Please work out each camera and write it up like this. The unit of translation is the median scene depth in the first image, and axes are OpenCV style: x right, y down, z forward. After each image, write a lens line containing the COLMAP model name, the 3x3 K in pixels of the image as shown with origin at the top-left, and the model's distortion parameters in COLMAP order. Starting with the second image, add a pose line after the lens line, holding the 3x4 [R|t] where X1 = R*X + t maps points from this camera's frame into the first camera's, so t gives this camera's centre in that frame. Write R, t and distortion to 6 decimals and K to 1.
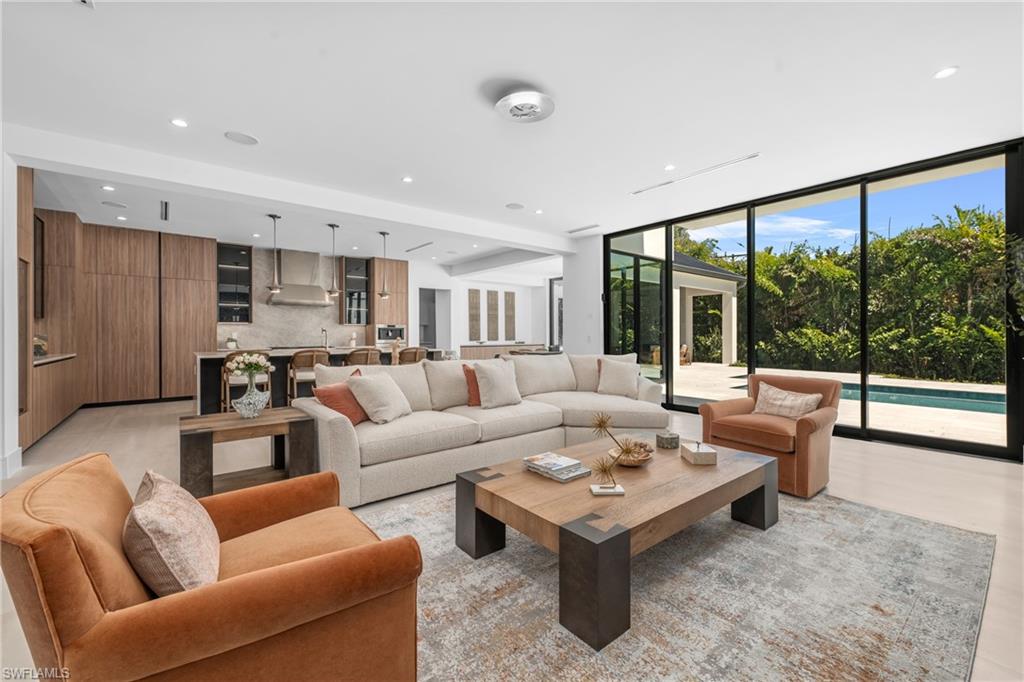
lens RADIAL K [[415.5, 0, 512.8], [0, 415.5, 335.9], [0, 0, 1]] dist [0.003462, 0.000330]
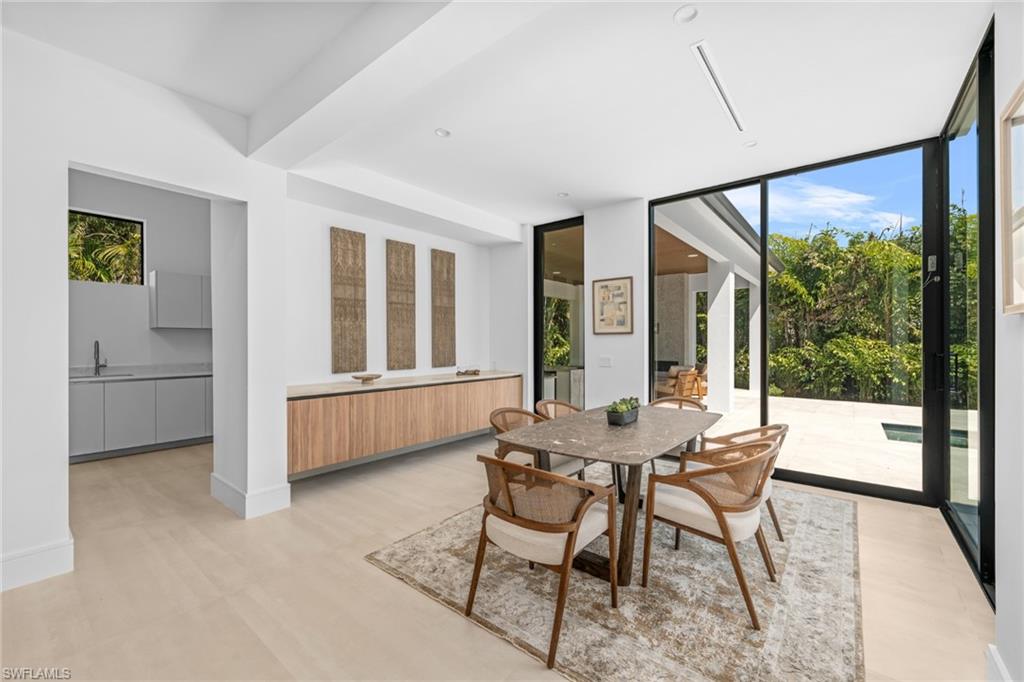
lens RADIAL K [[415.5, 0, 514.2], [0, 415.5, 345.2], [0, 0, 1]] dist [0.003462, 0.000330]
pose [[0.977022, 0.002962, 0.213116, -0.028220], [-0.004664, 0.999961, 0.007486, -0.015042], [-0.213086, -0.008308, 0.976998, 0.615872]]
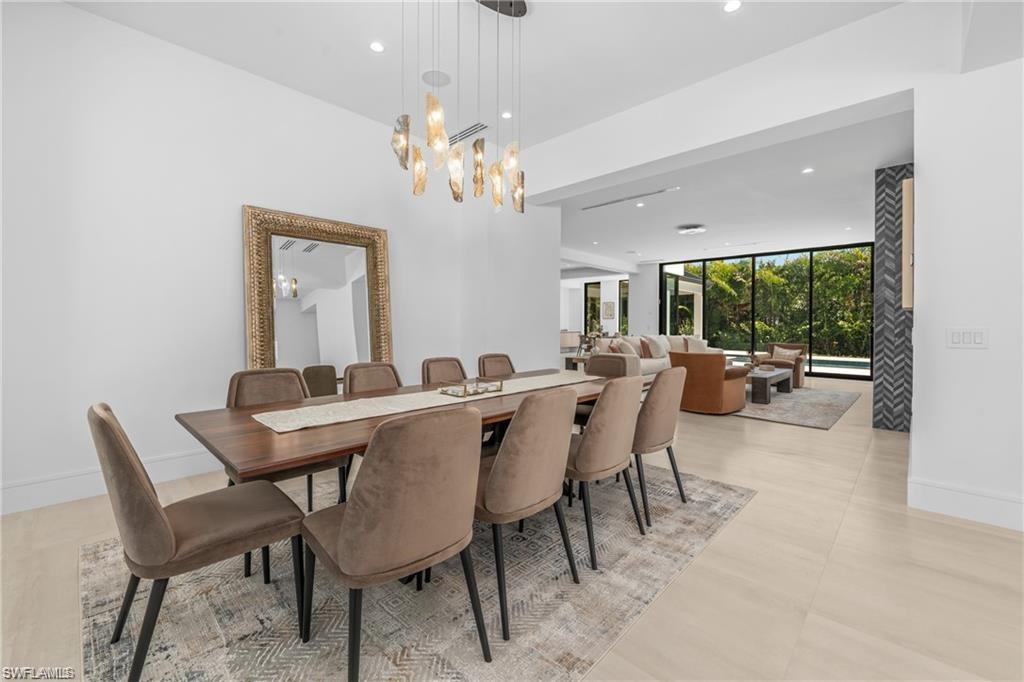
lens RADIAL K [[415.5, 0, 506.7], [0, 415.5, 326.6], [0, 0, 1]] dist [0.003462, 0.000330]
pose [[0.992813, 0.006655, 0.119493, -0.349007], [-0.006991, 0.999973, 0.002392, 0.003499], [-0.119474, -0.003210, 0.992832, -0.335121]]
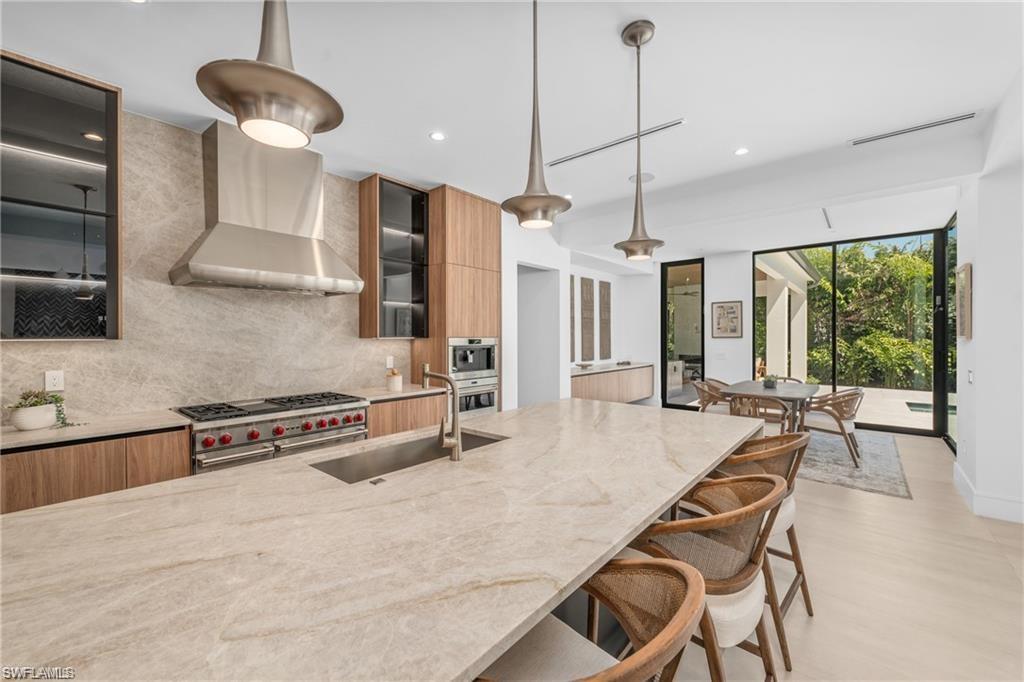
lens RADIAL K [[415.5, 0, 514.8], [0, 415.5, 340.5], [0, 0, 1]] dist [0.003462, 0.000330]
pose [[0.981891, 0.002081, 0.189433, -0.275078], [-0.003887, 0.999950, 0.009160, -0.023996], [-0.189404, -0.009731, 0.981851, 0.443683]]
